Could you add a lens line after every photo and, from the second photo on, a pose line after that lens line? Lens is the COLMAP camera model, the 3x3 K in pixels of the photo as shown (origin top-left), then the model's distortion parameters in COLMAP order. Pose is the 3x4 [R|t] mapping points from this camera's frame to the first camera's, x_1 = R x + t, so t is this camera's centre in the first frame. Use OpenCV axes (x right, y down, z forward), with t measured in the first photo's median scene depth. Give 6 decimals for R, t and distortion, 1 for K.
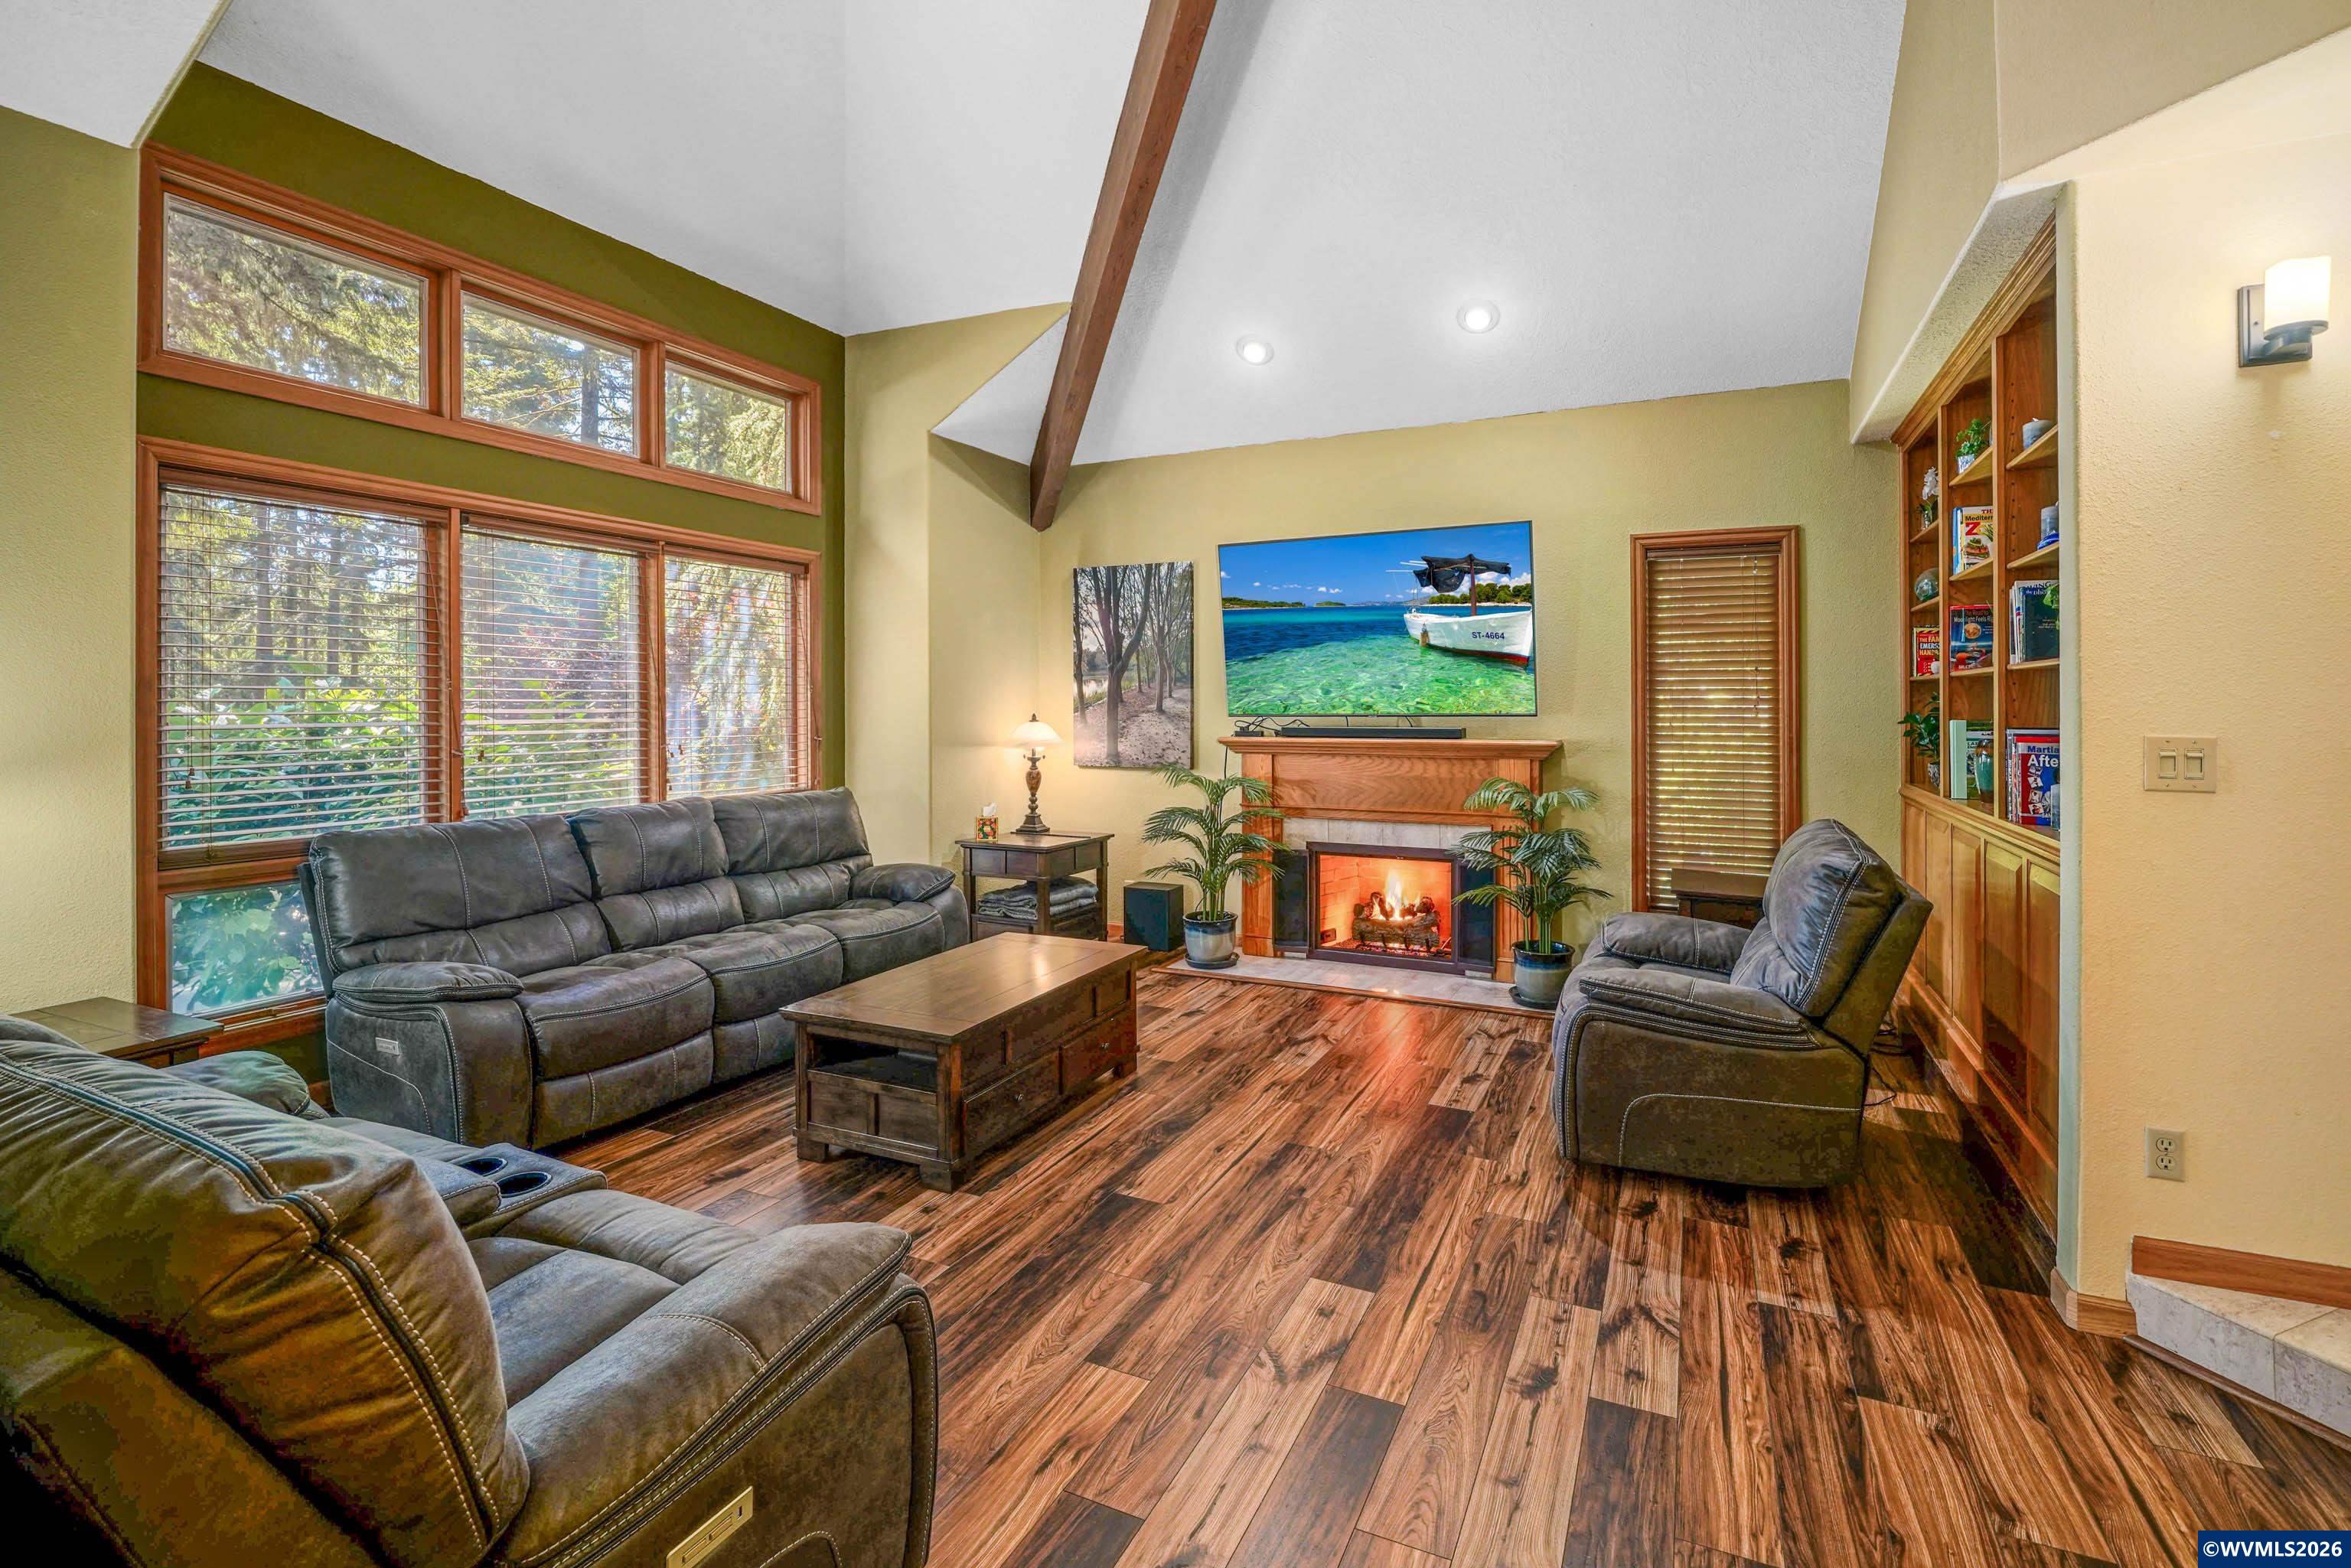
lens RADIAL K [[1032.7, 0, 1236.8], [0, 1032.7, 706.2], [0, 0, 1]] dist [-0.002840, -0.000549]
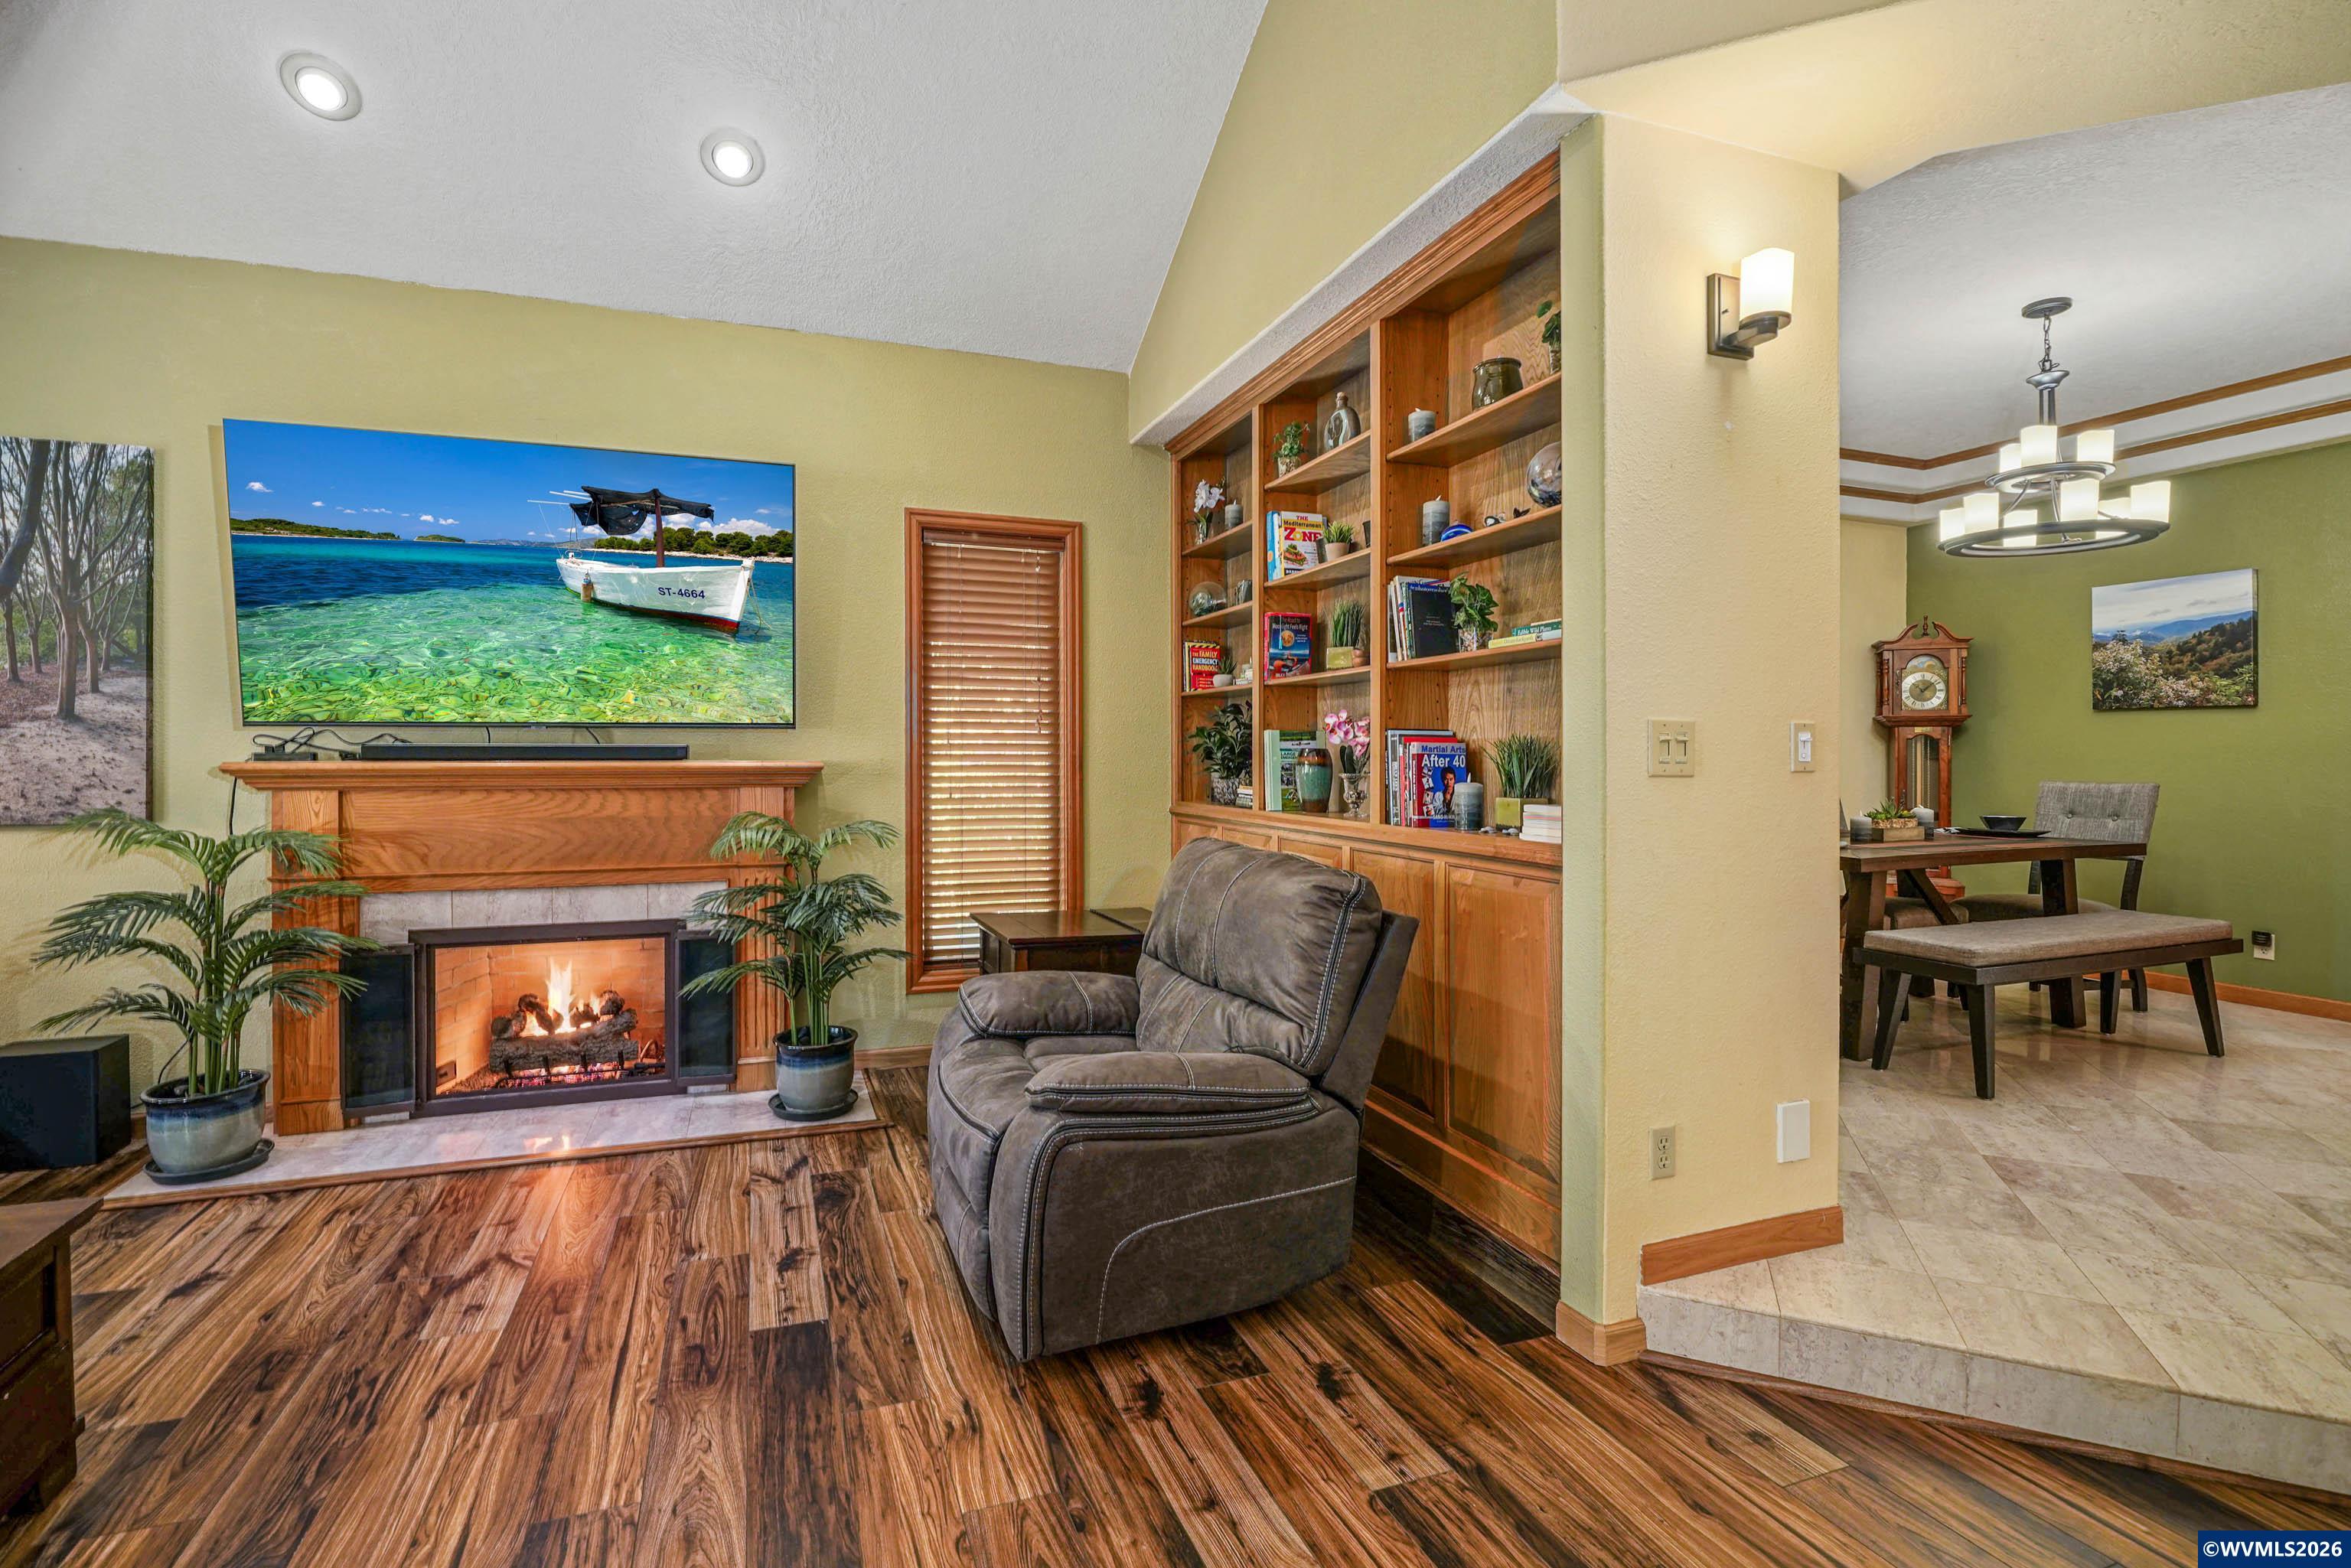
lens RADIAL K [[1054.7, 0, 1139.9], [0, 1054.7, 755.5], [0, 0, 1]] dist [-0.002720, -0.005182]
pose [[0.721476, 0.001489, 0.692438, -0.061032], [-0.002842, 0.999996, 0.000811, 0.028386], [-0.692433, -0.002553, 0.721477, 0.280251]]
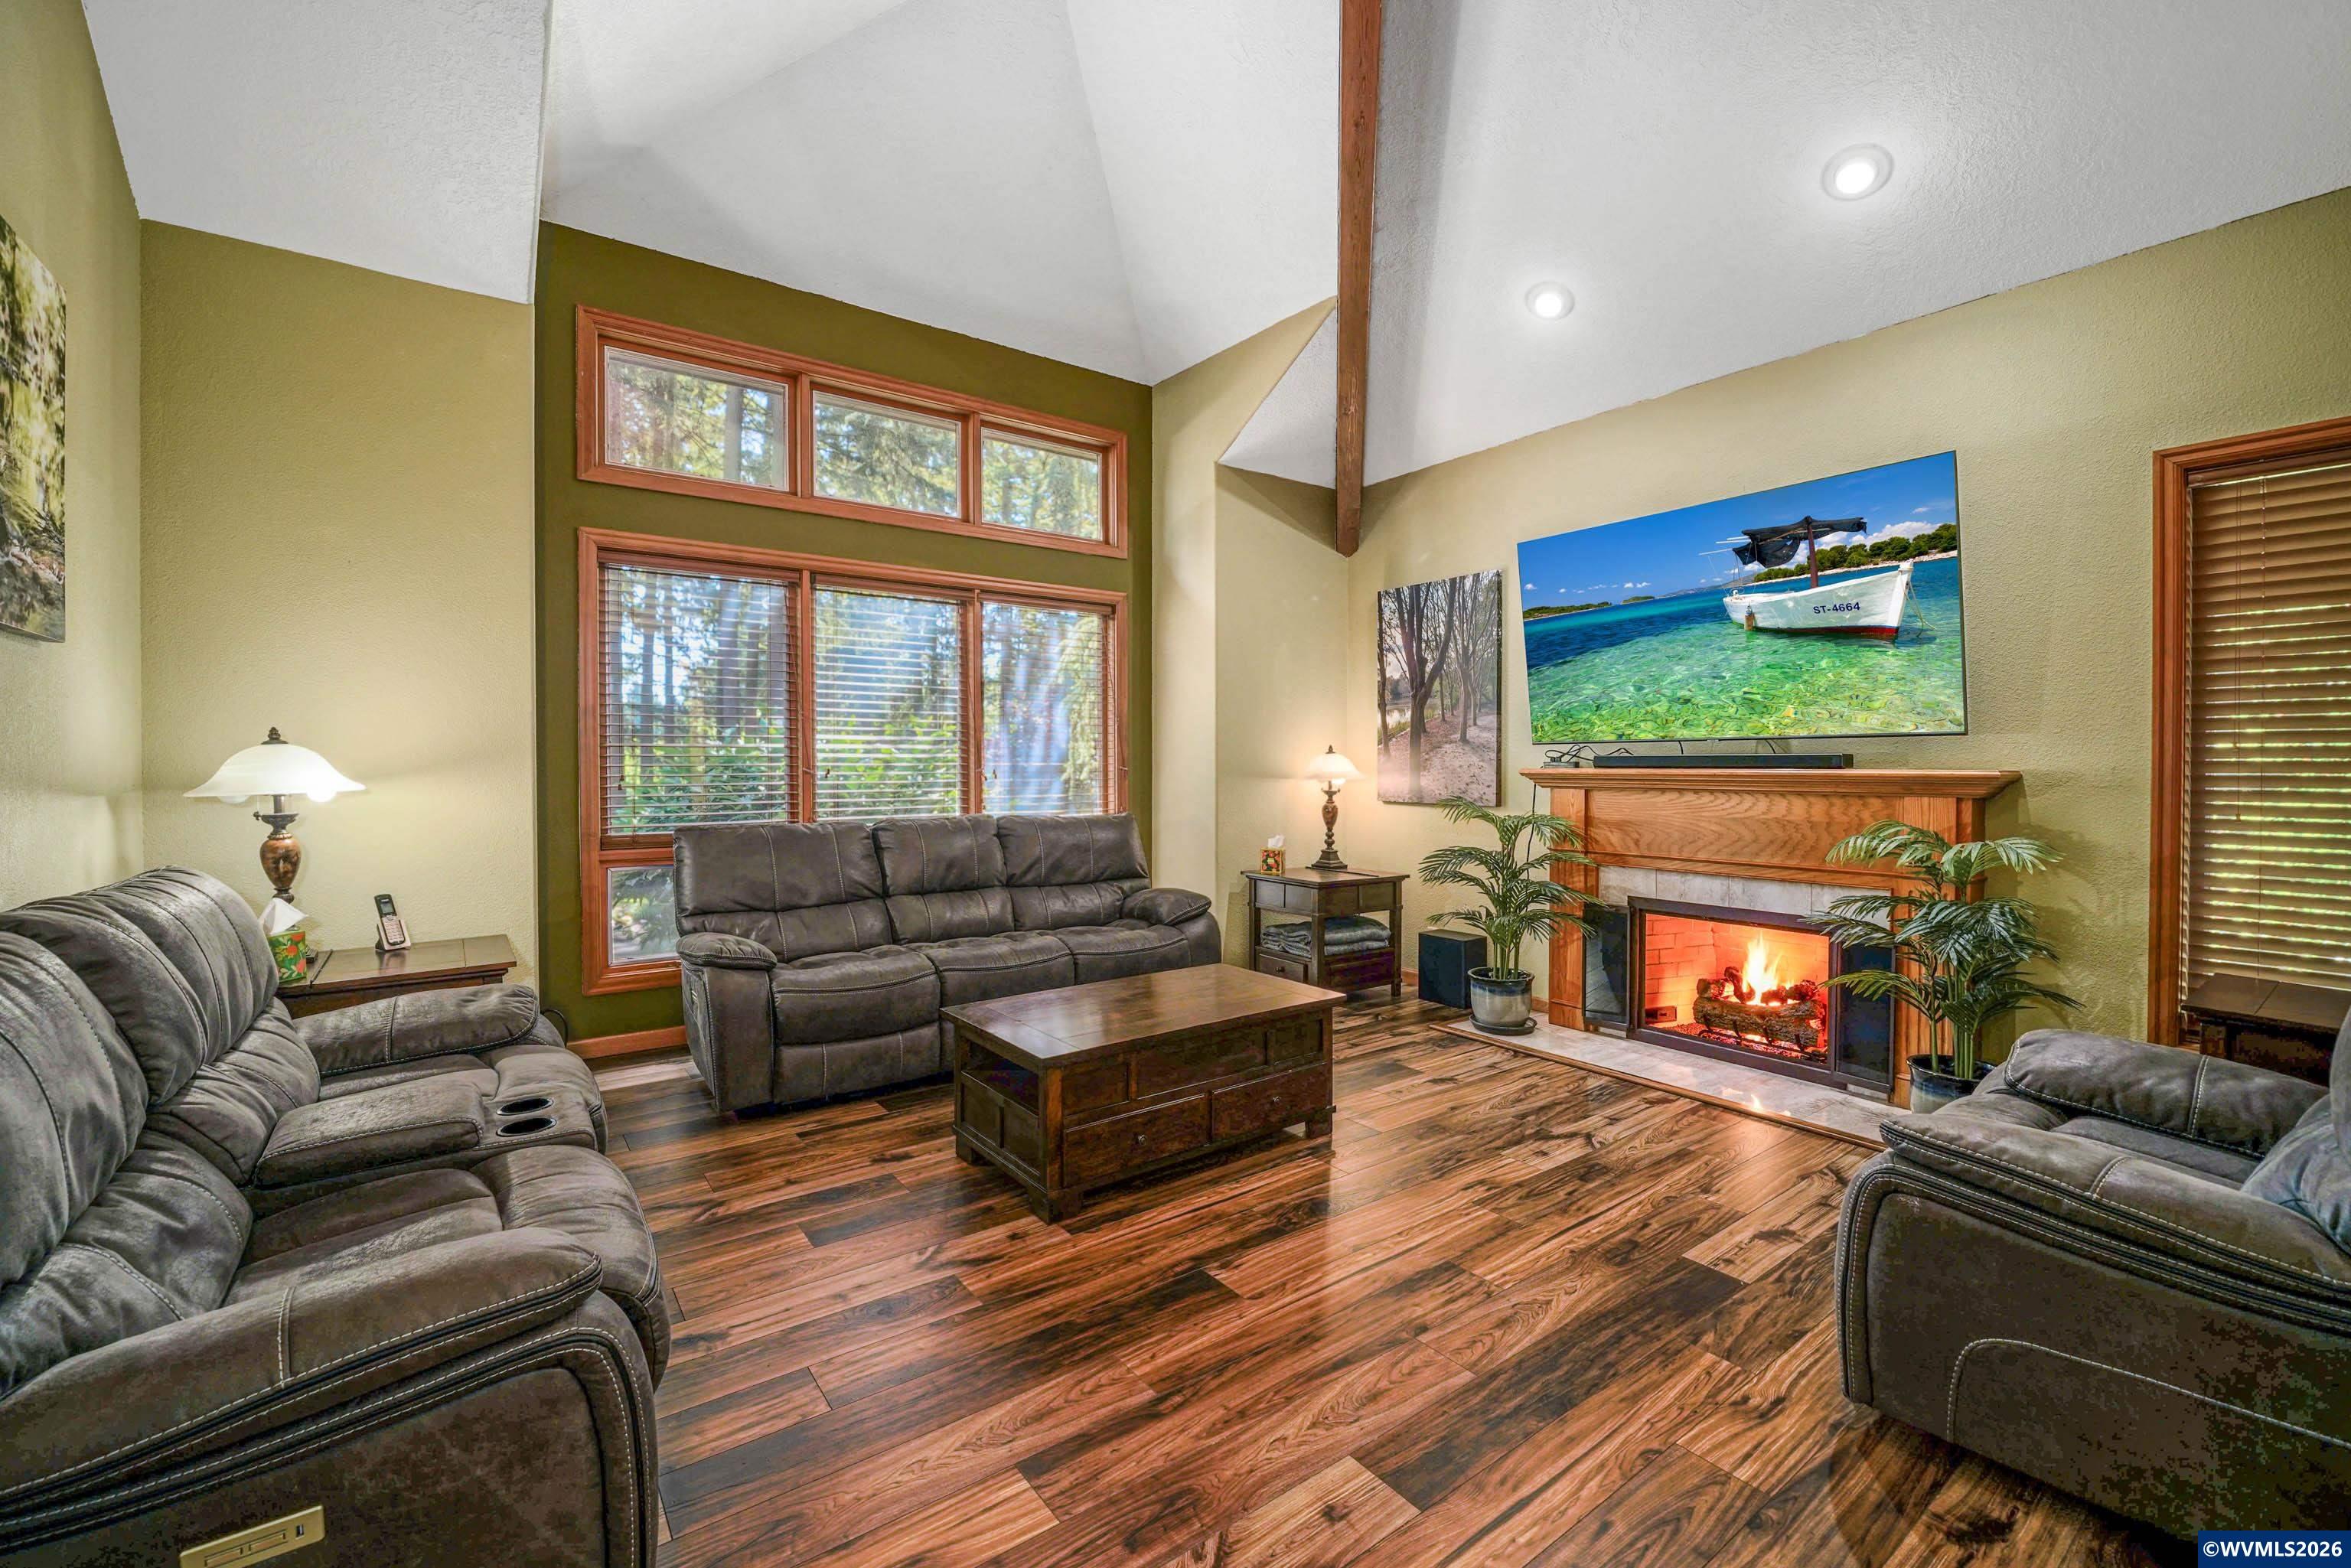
lens RADIAL K [[976.2, 0, 1162.1], [0, 976.2, 774.7], [0, 0, 1]] dist [-0.003428, -0.000463]
pose [[0.867419, 0.007362, -0.497523, 0.151333], [-0.000893, 0.999912, 0.013238, 0.028797], [0.497577, -0.011038, 0.867350, 0.168173]]
